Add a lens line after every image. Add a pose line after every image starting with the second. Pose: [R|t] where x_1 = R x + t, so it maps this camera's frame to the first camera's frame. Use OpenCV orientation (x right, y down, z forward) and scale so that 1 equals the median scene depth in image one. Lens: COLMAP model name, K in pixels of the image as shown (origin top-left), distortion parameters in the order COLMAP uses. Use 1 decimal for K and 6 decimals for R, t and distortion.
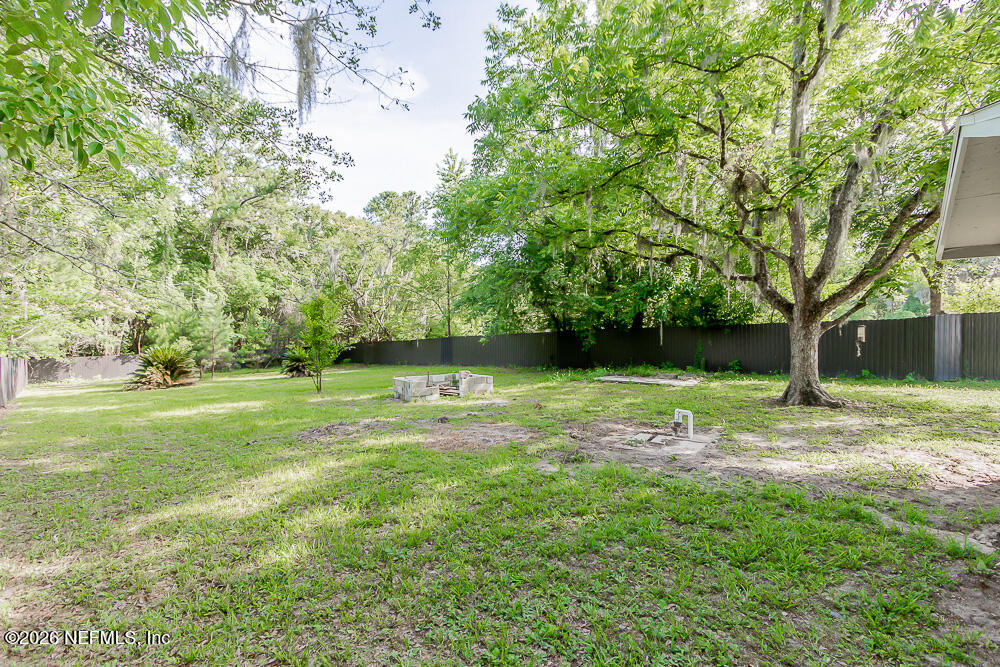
lens RADIAL K [[452.6, 0, 500.8], [0, 452.6, 344.9], [0, 0, 1]] dist [-0.000920, -0.000412]
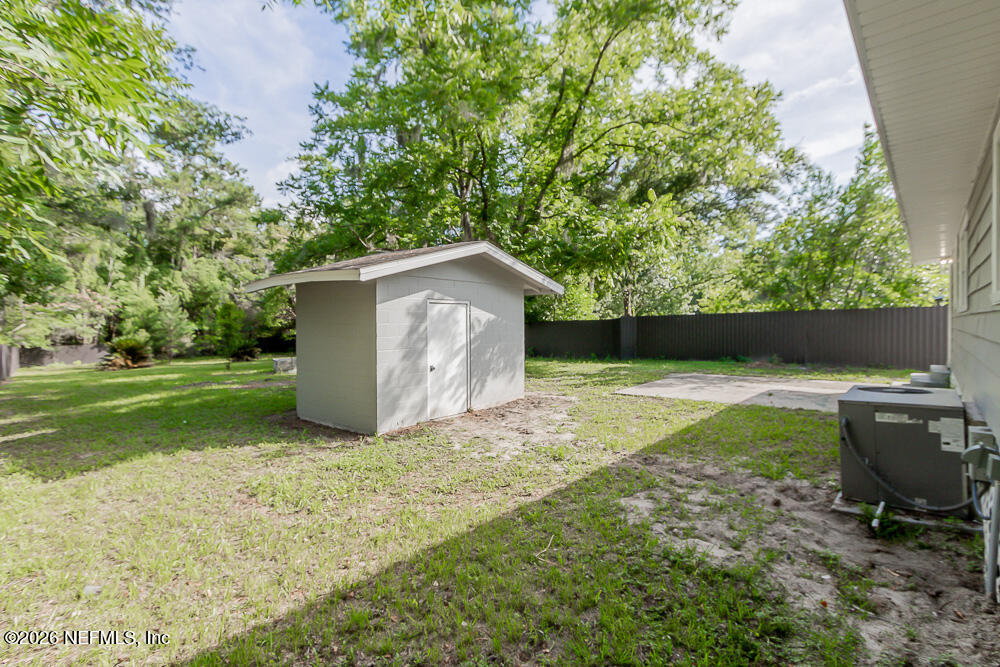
lens RADIAL K [[464.9, 0, 500.0], [0, 464.9, 333.5], [0, 0, 1]] dist [-0.000002, 0.000327]
pose [[0.999996, 0.001135, -0.002498, 0.228264], [-0.001148, 0.999986, -0.005071, -0.000968], [0.002492, 0.005074, 0.999984, -0.226749]]
